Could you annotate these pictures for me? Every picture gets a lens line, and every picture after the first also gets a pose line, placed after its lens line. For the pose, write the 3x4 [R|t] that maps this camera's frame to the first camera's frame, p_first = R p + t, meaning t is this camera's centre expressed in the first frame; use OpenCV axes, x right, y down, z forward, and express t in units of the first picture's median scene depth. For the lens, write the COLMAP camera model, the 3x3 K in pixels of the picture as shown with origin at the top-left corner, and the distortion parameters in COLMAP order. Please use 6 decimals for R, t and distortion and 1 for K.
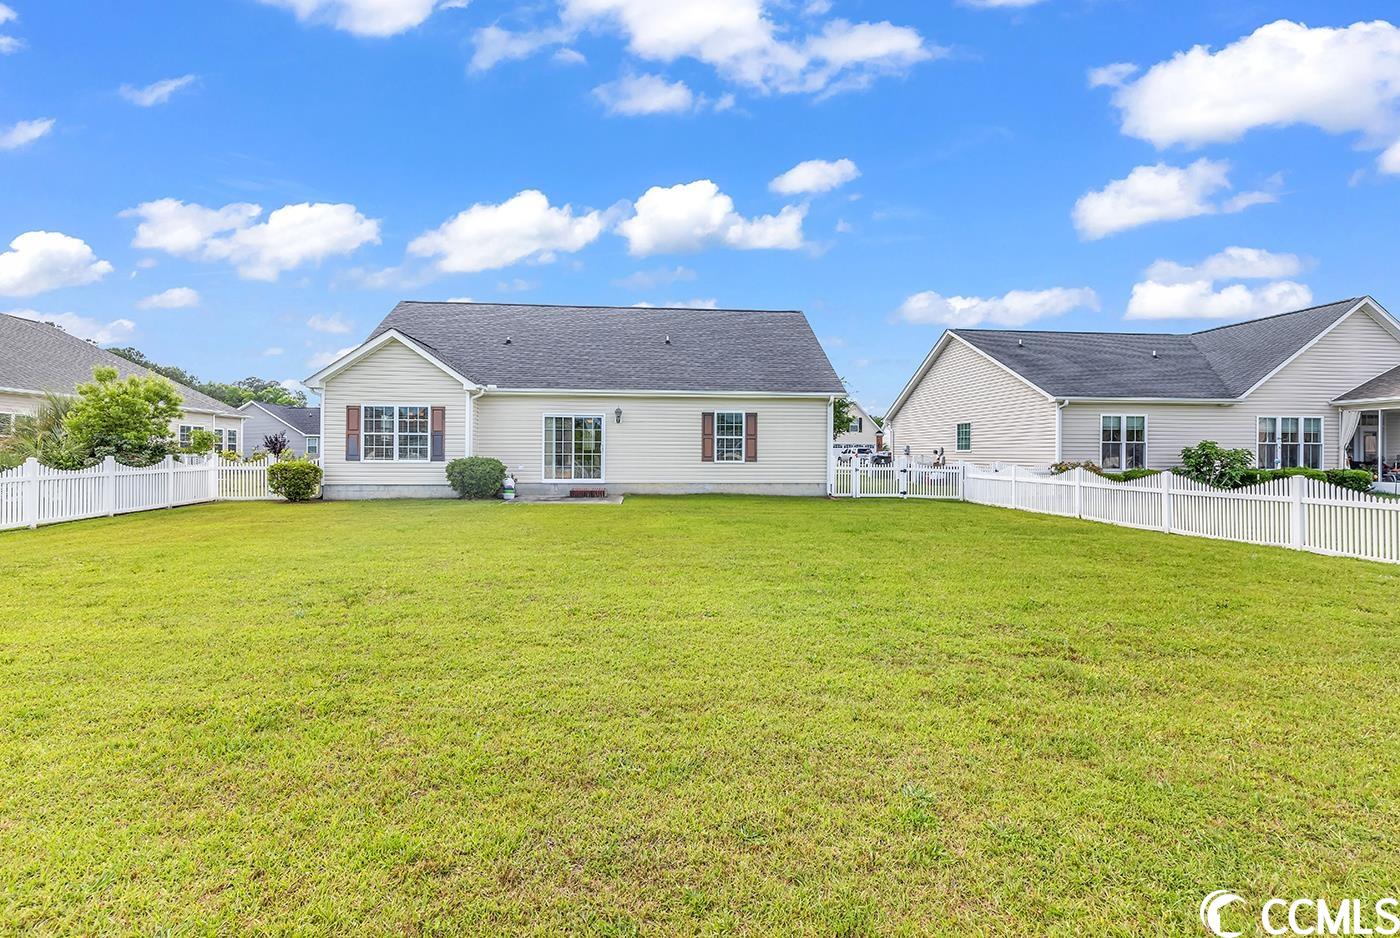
lens RADIAL K [[635.4, 0, 700.0], [0, 635.4, 468.0], [0, 0, 1]] dist [0.007095, 0.000333]
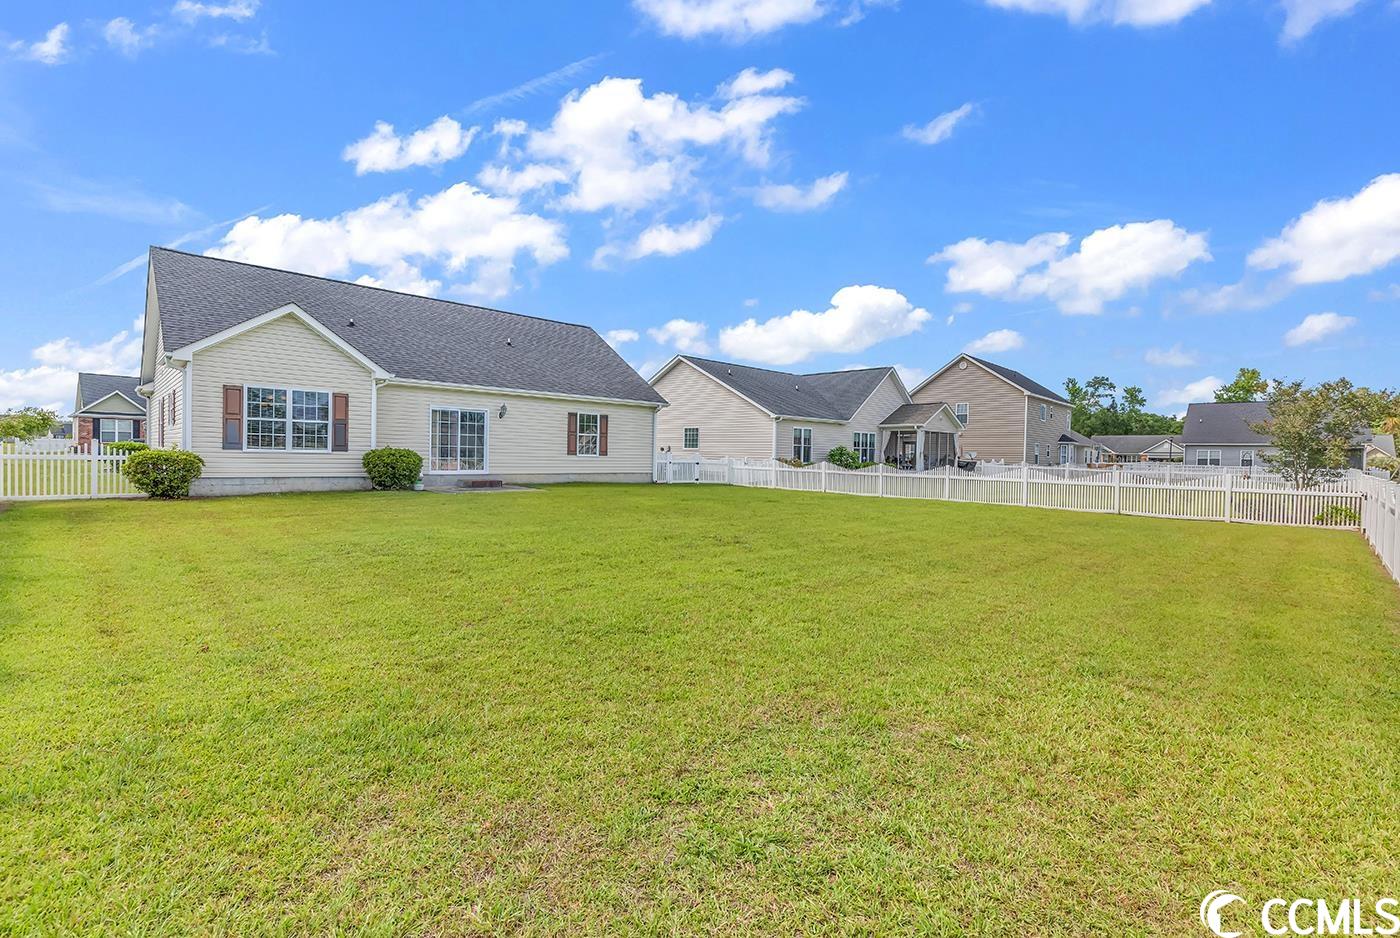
lens RADIAL K [[635.4, 0, 700.1], [0, 635.4, 467.4], [0, 0, 1]] dist [0.007095, 0.000333]
pose [[0.773527, -0.001315, 0.633762, -0.550634], [-0.008323, 0.999891, 0.012232, -0.003045], [-0.633708, -0.014737, 0.773432, -0.059210]]
